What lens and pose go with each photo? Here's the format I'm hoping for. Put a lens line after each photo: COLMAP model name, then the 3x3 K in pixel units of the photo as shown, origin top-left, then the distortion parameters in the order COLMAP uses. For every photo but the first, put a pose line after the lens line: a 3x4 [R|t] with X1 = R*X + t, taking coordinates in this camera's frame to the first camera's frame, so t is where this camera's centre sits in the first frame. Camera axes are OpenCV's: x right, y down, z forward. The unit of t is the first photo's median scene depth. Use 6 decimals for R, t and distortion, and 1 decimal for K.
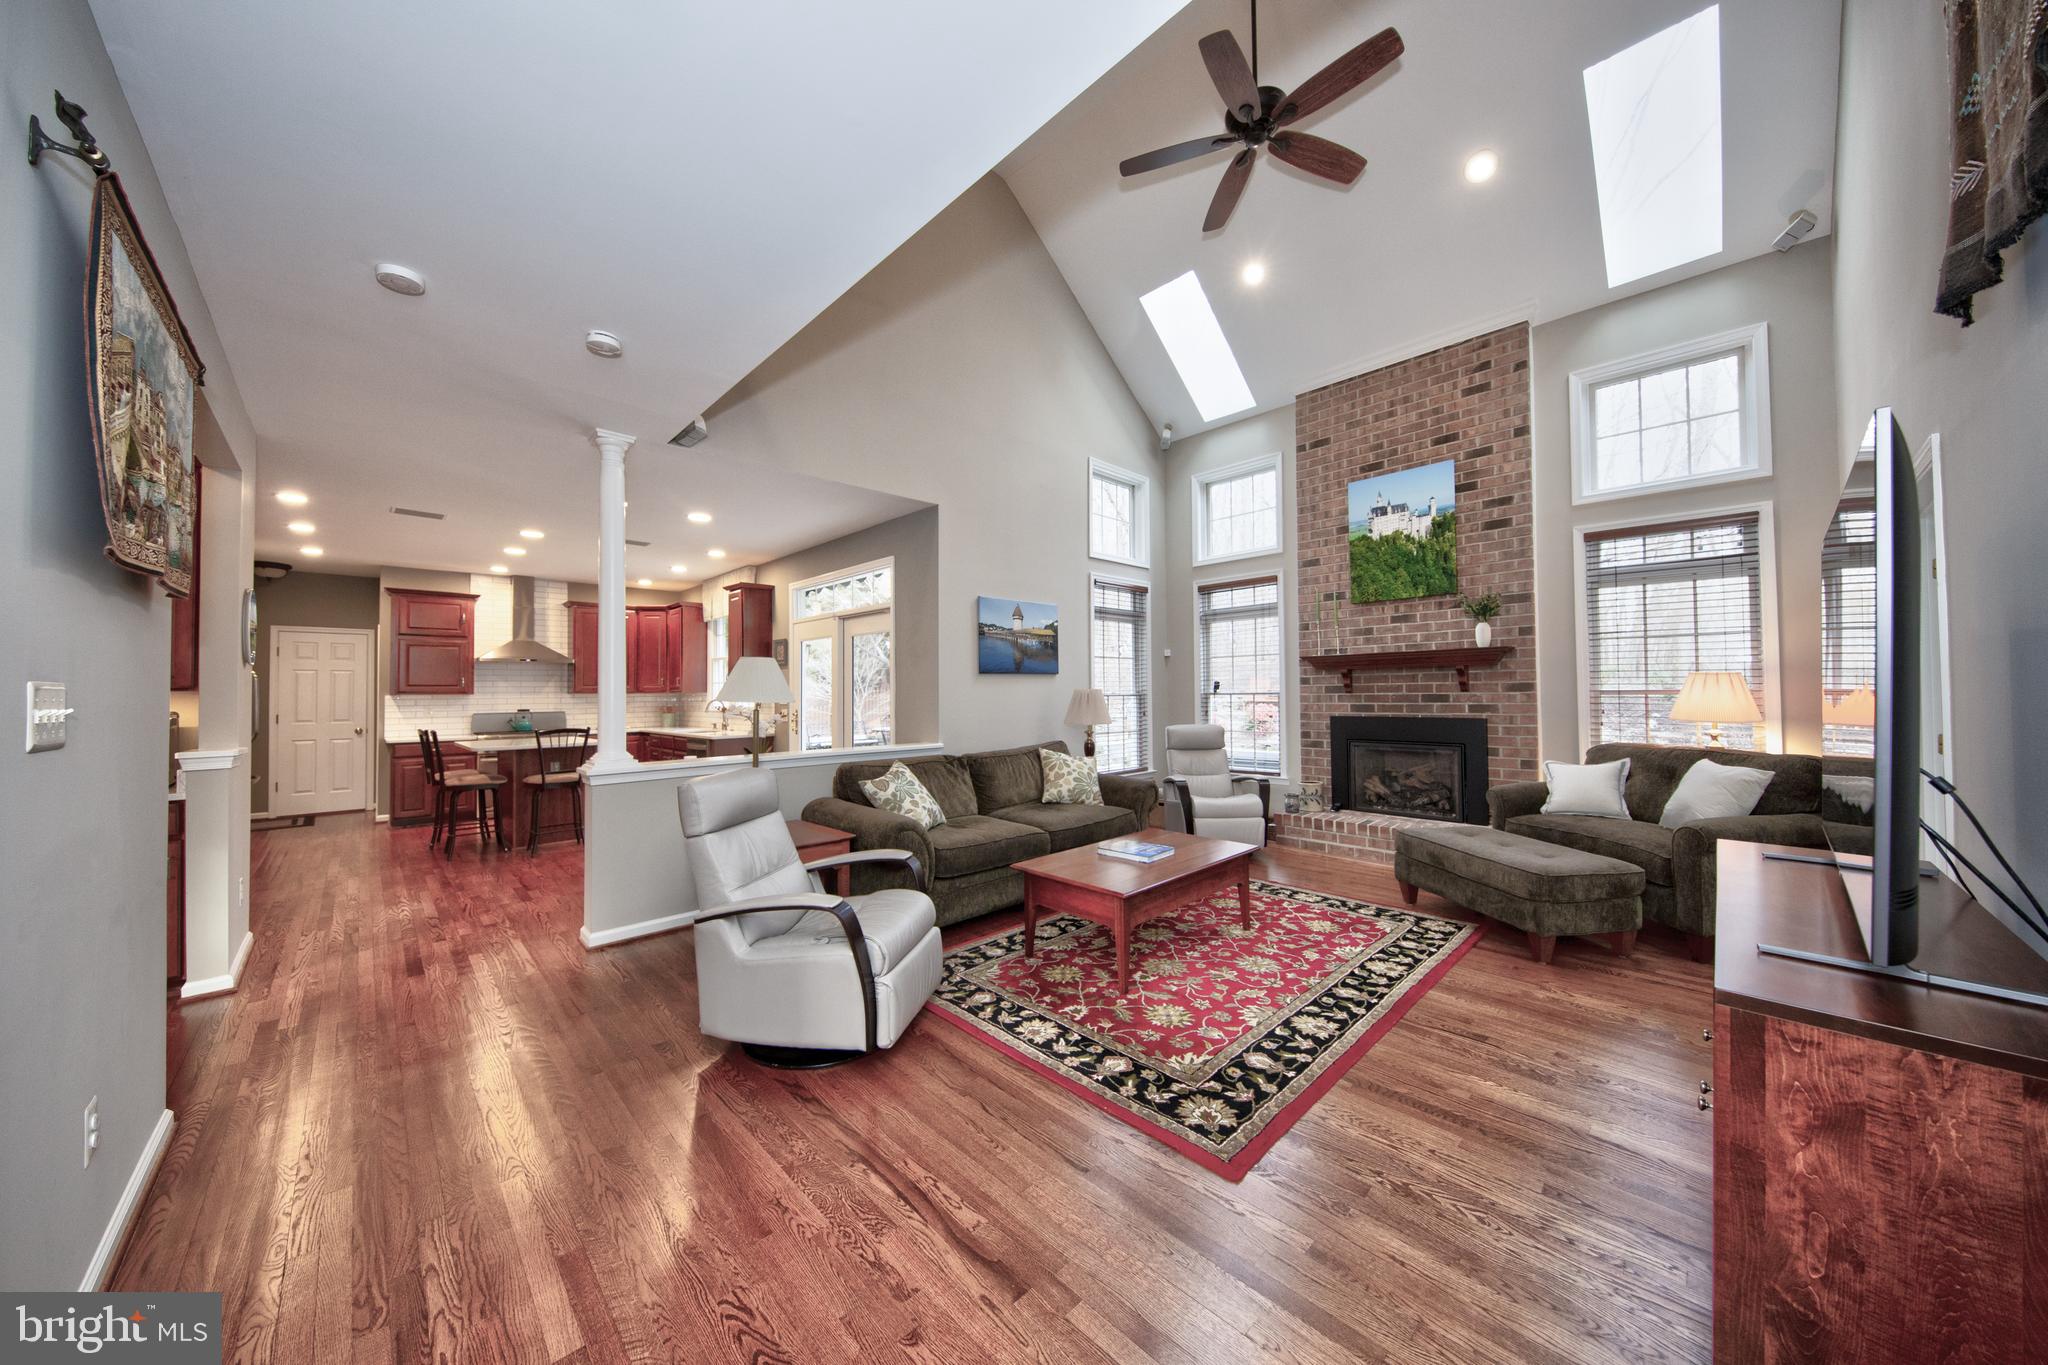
lens RADIAL K [[684.2, 0, 1052.3], [0, 684.2, 690.1], [0, 0, 1]] dist [0.011415, -0.009691]
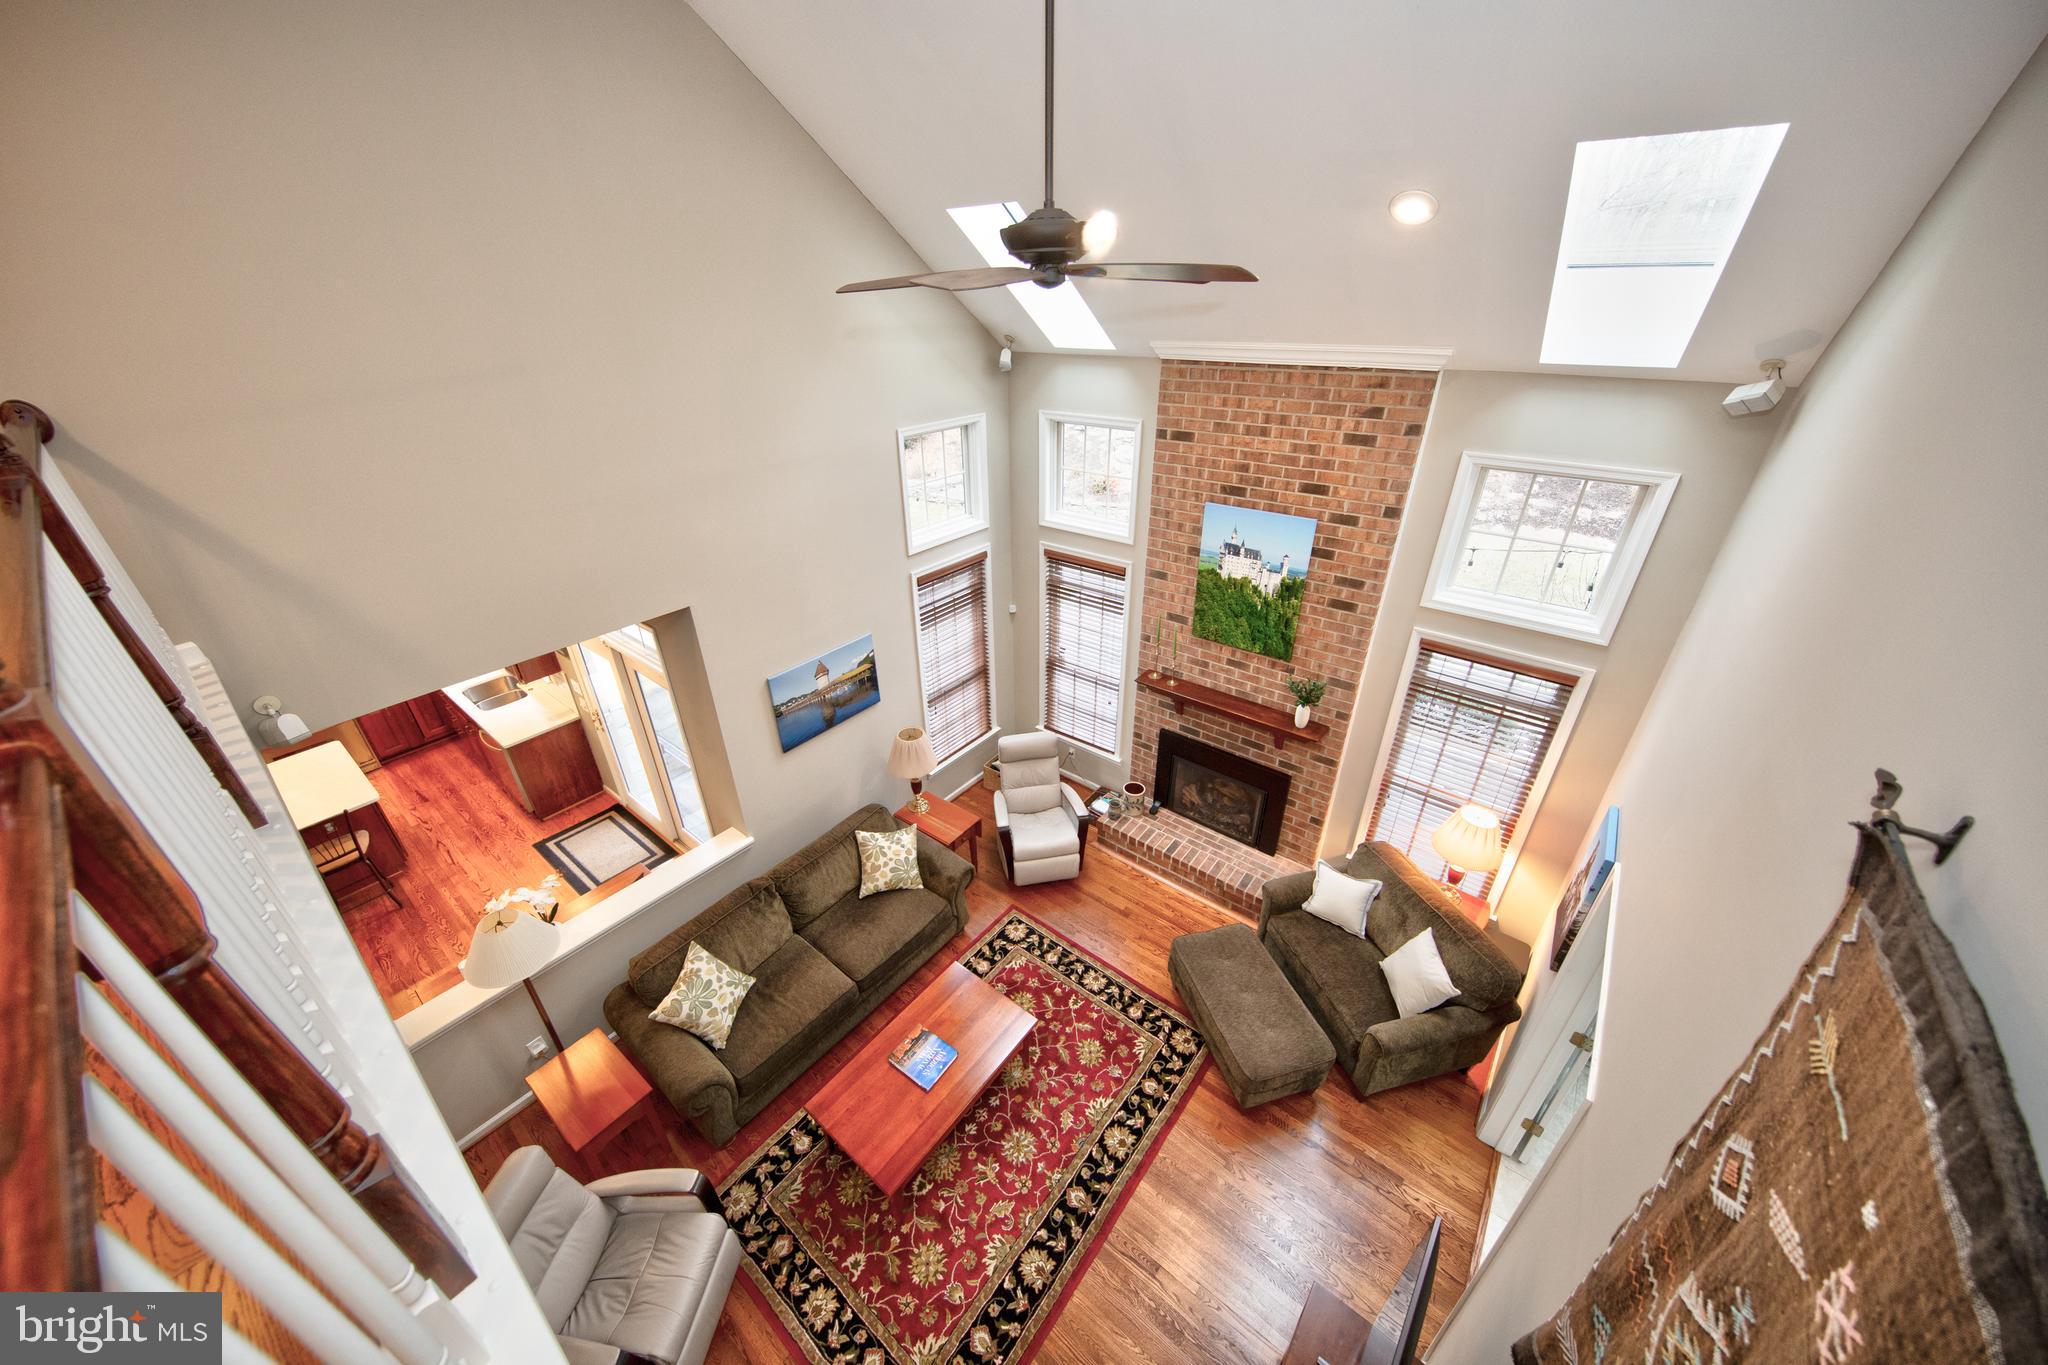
lens RADIAL K [[684.2, 0, 1052.3], [0, 684.2, 690.1], [0, 0, 1]] dist [0.011415, -0.009691]
pose [[0.992912, -0.041500, 0.111372, 0.152092], [-0.019043, 0.869404, 0.493735, -0.554132], [-0.117317, -0.492356, 0.862451, 0.196578]]
